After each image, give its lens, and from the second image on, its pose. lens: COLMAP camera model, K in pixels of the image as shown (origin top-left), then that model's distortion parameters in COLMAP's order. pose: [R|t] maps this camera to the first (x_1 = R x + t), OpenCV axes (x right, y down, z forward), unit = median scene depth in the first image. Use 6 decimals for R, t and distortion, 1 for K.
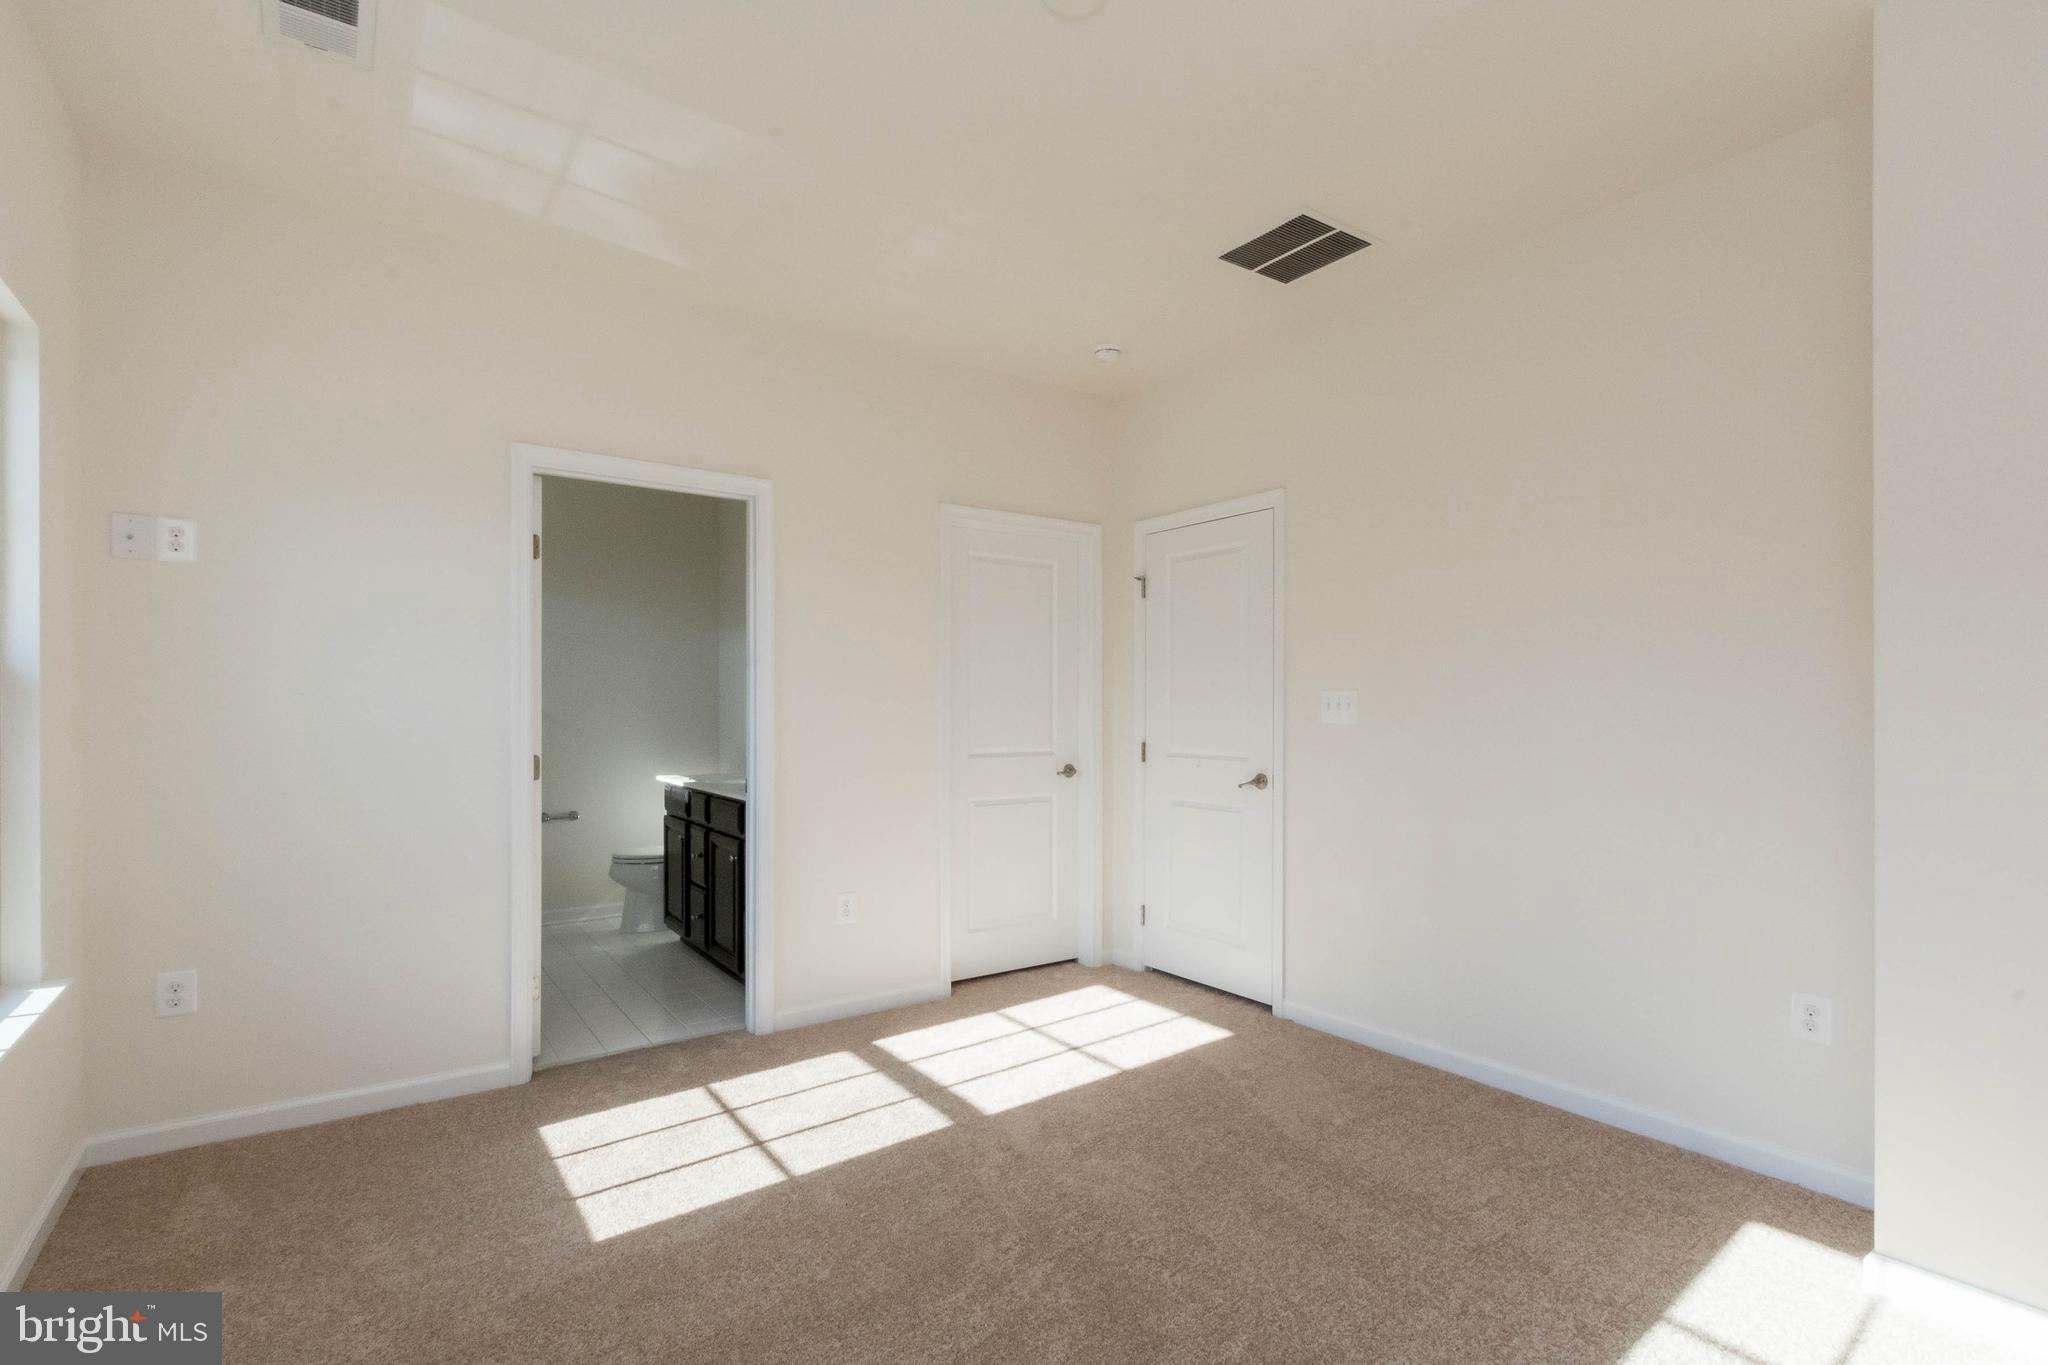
lens RADIAL K [[936.3, 0, 1063.1], [0, 936.3, 720.5], [0, 0, 1]] dist [0.003513, 0.000293]
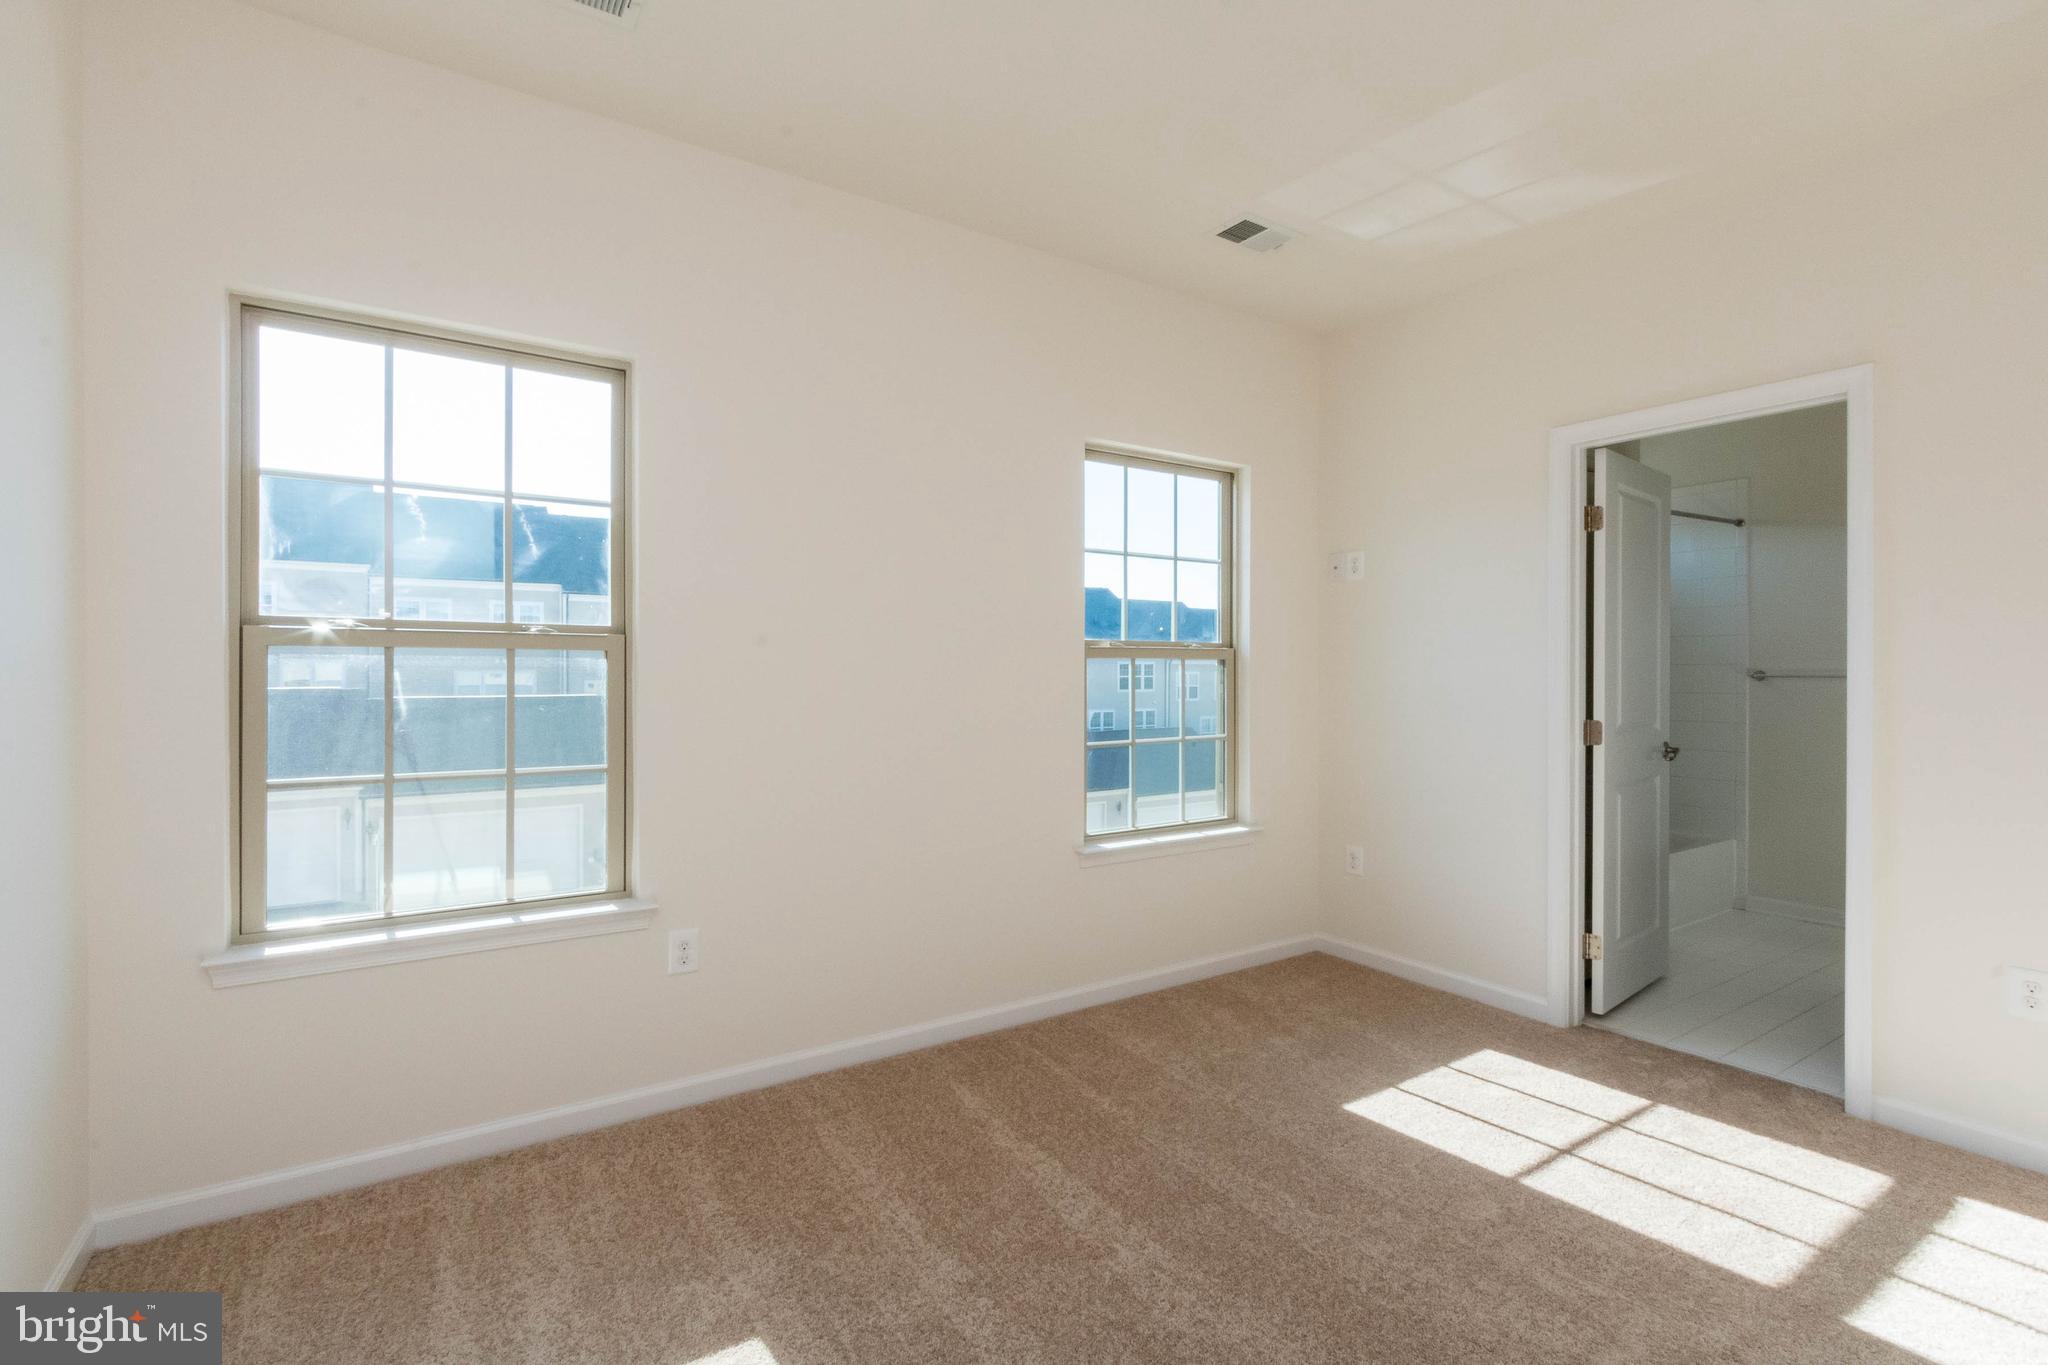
lens RADIAL K [[958.0, 0, 1024.0], [0, 958.0, 682.5], [0, 0, 1]] dist [0.027184, -0.011503]
pose [[-0.043324, 0.005866, -0.999044, 0.556605], [-0.009209, 0.999938, 0.006271, -0.005114], [0.999019, 0.009472, -0.043267, 0.447922]]
